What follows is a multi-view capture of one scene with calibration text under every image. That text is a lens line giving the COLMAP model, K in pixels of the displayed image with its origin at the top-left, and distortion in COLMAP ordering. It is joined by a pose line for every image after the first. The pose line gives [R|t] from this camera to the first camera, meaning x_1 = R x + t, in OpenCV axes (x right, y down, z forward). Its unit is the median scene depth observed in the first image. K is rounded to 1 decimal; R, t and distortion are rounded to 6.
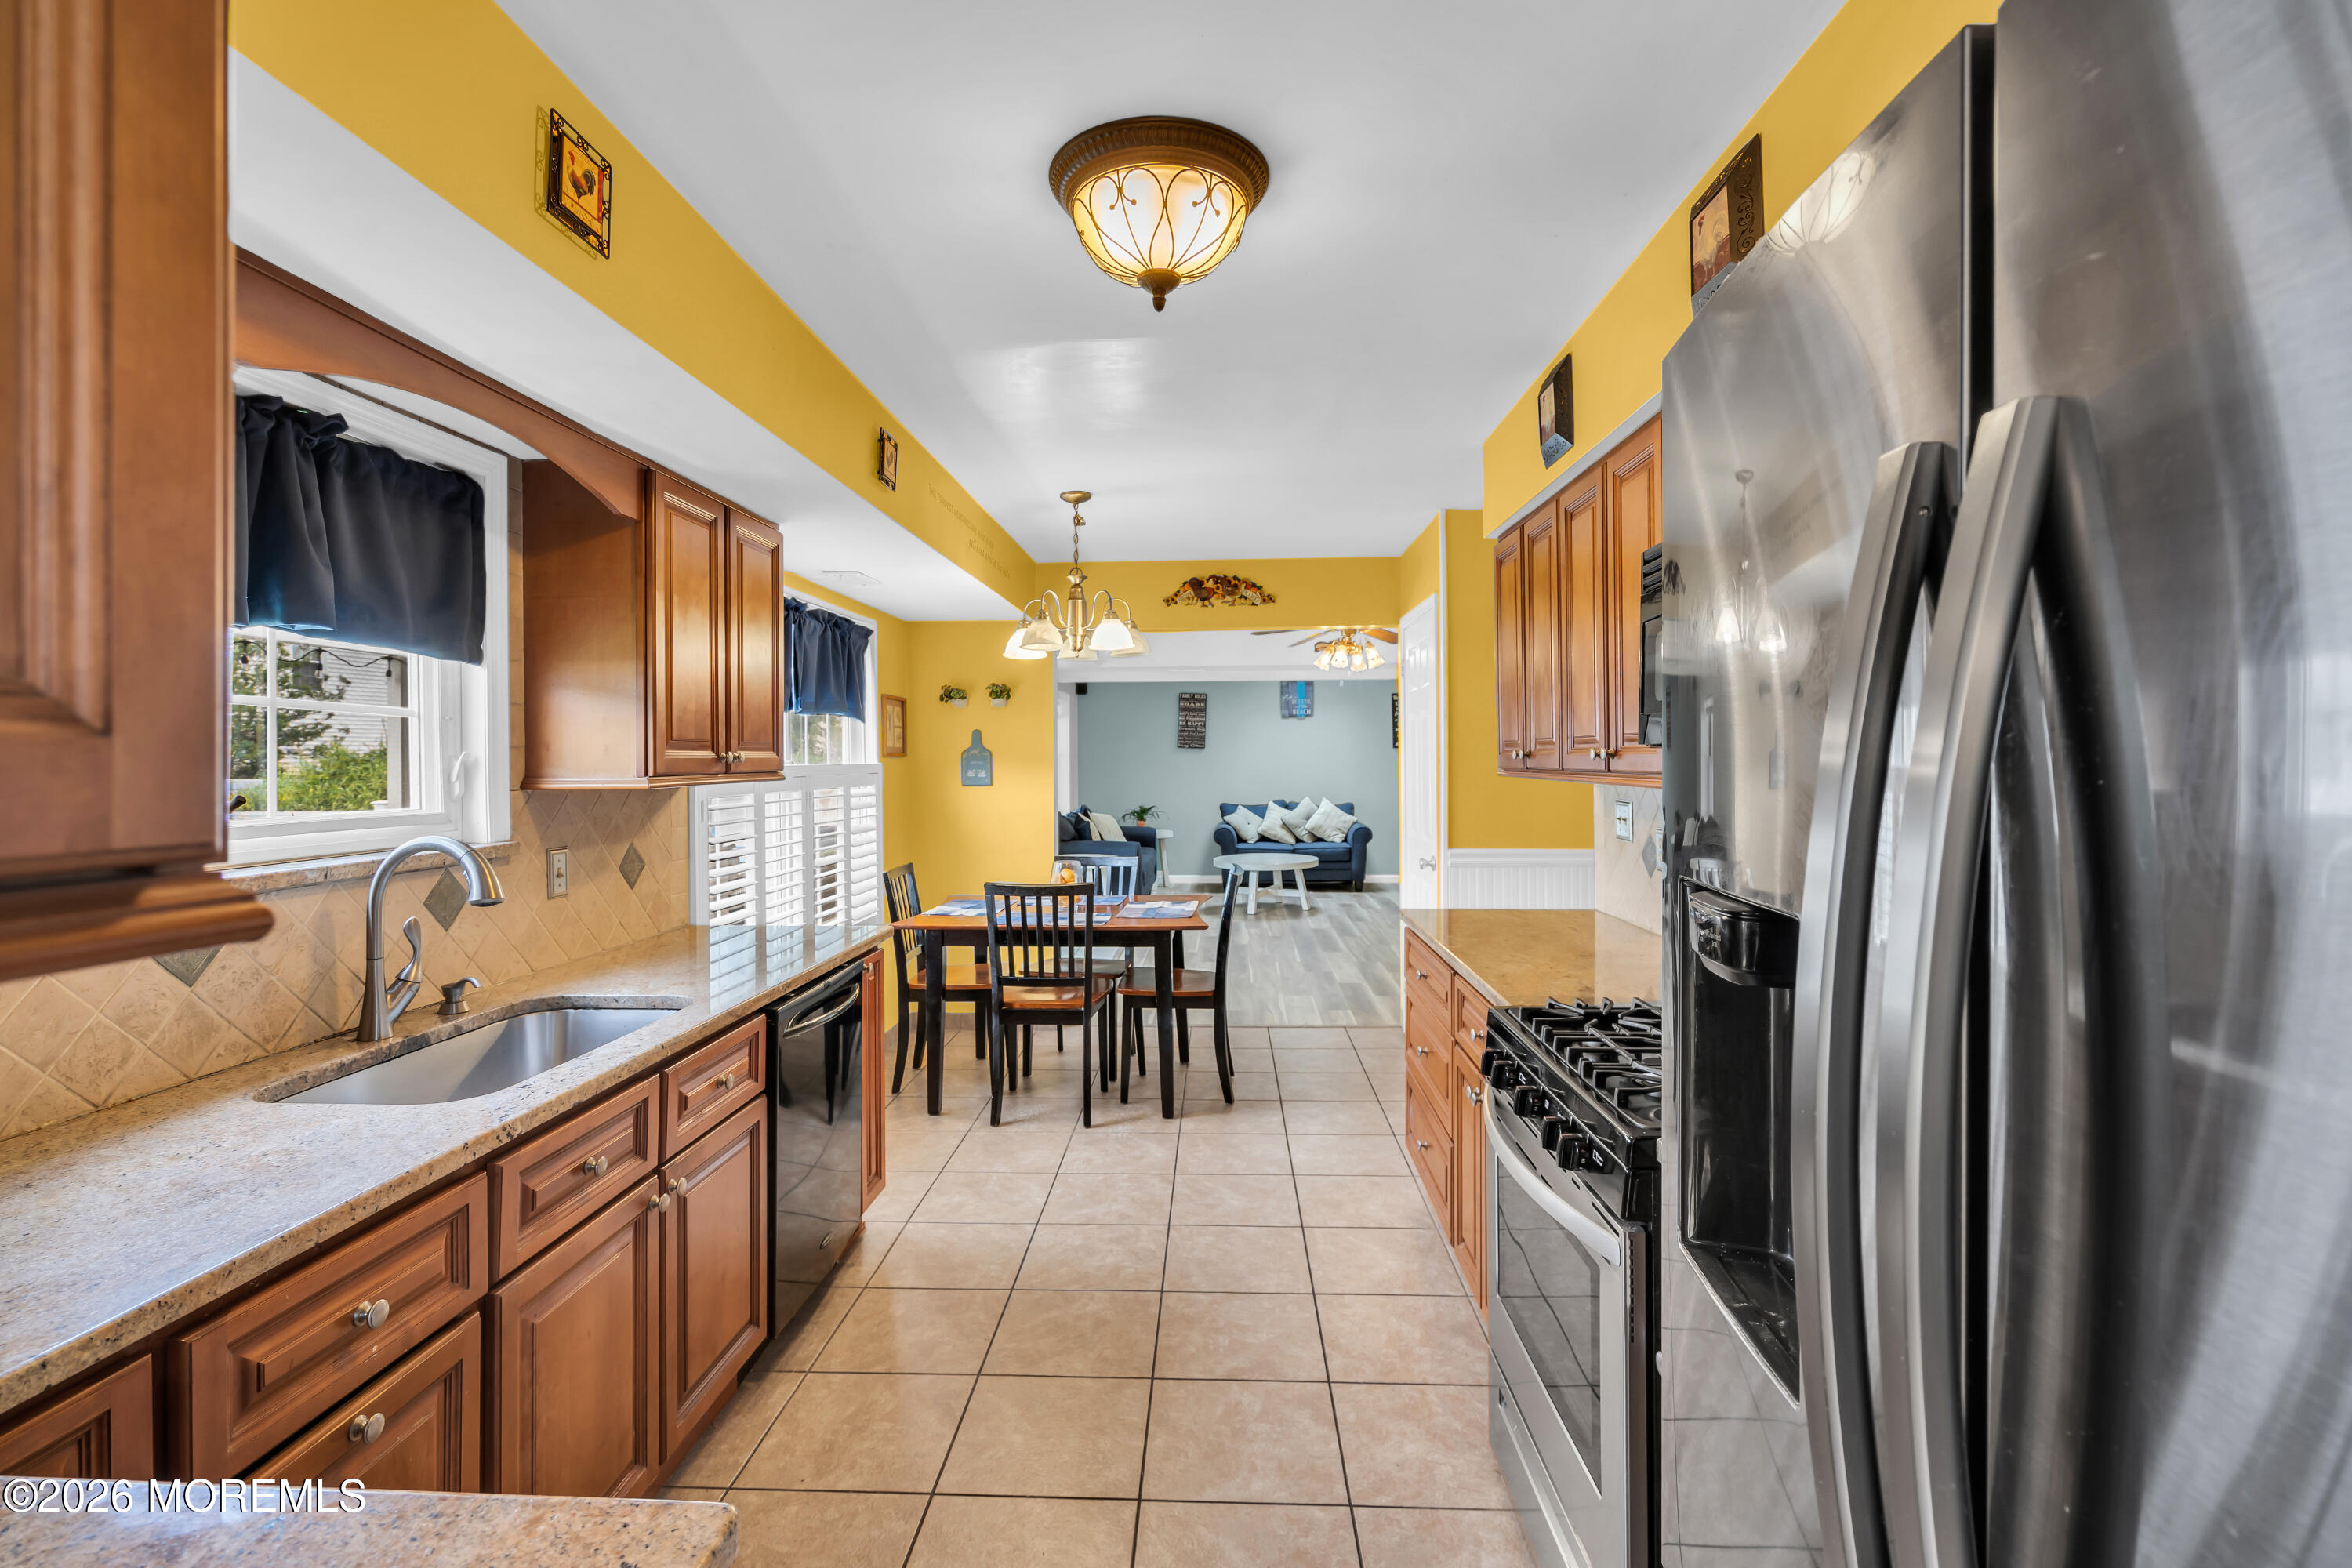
lens RADIAL K [[1076.9, 0, 1172.8], [0, 1076.9, 765.6], [0, 0, 1]] dist [-0.001455, -0.000594]
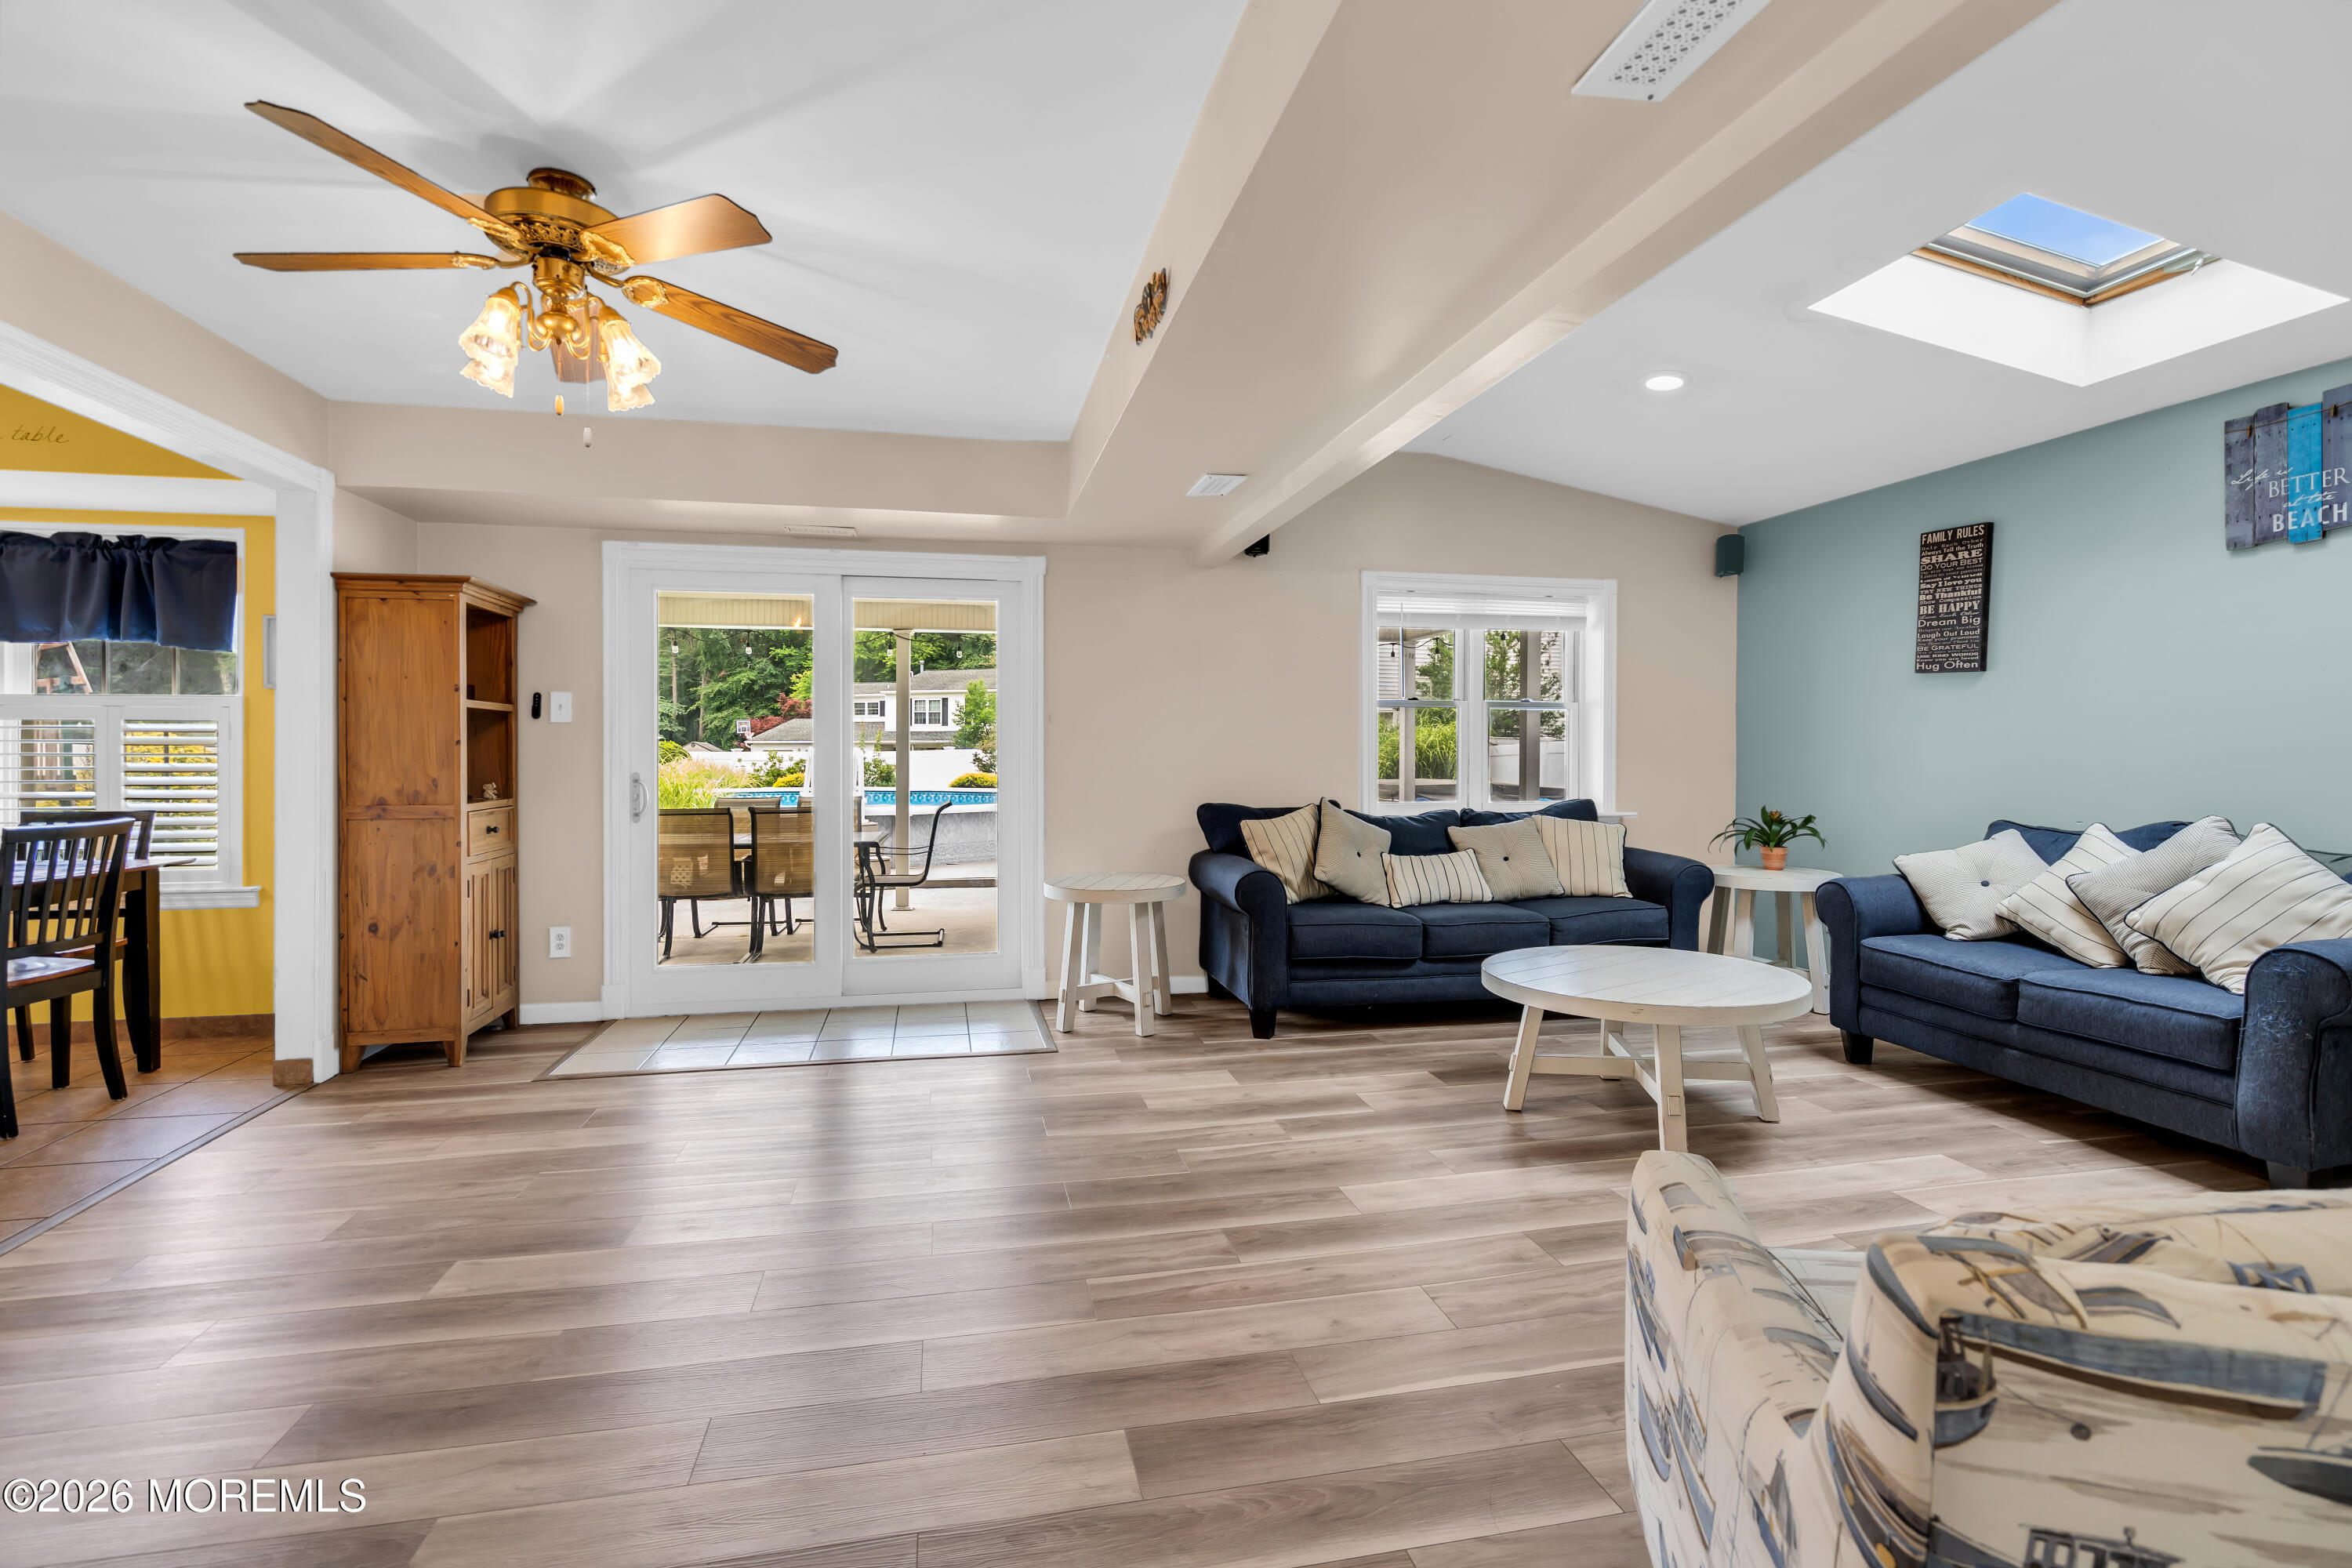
lens RADIAL K [[1076.9, 0, 1173.4], [0, 1076.9, 760.1], [0, 0, 1]] dist [-0.001455, -0.000594]
pose [[0.255064, 0.013938, -0.966824, 0.342614], [-0.009835, 0.999882, 0.011820, 0.014157], [0.966874, 0.006493, 0.255171, 0.692353]]
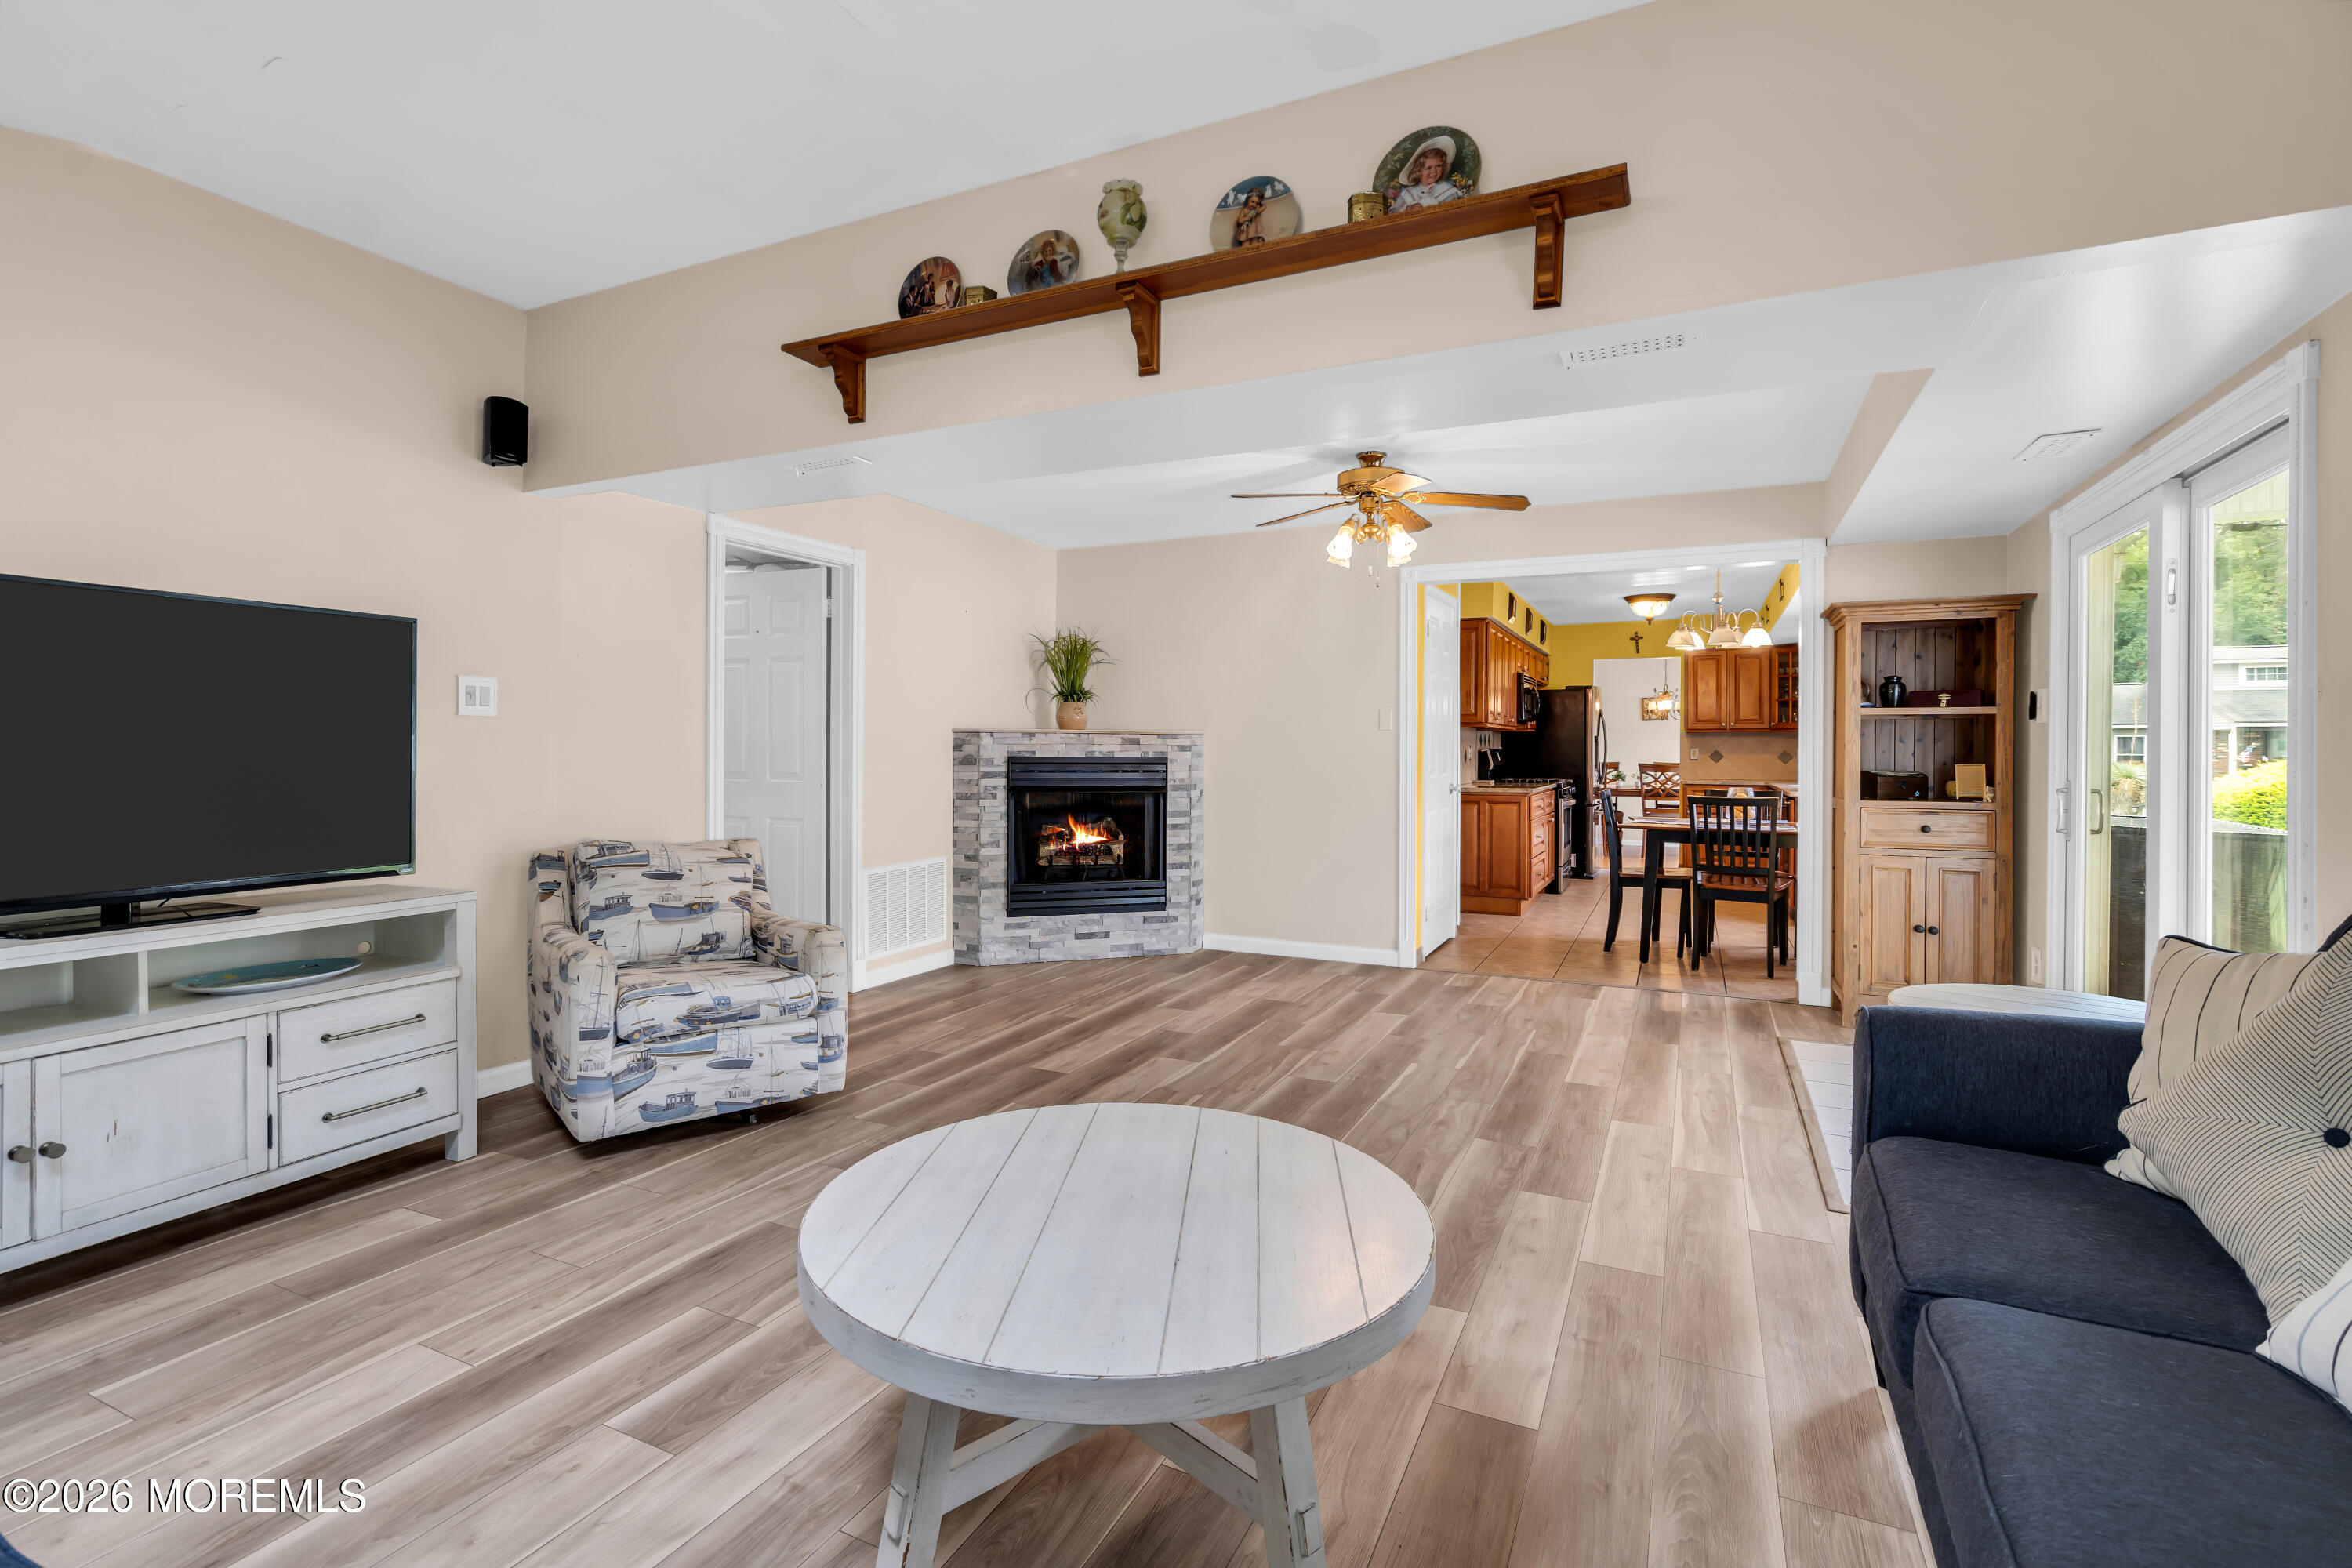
lens RADIAL K [[1076.9, 0, 1171.7], [0, 1076.9, 743.2], [0, 0, 1]] dist [-0.001455, -0.000594]
pose [[-0.919607, 0.003572, 0.392824, 0.010653], [0.004785, 0.999986, 0.002109, 0.011432], [-0.392811, 0.003819, -0.919611, 1.039400]]
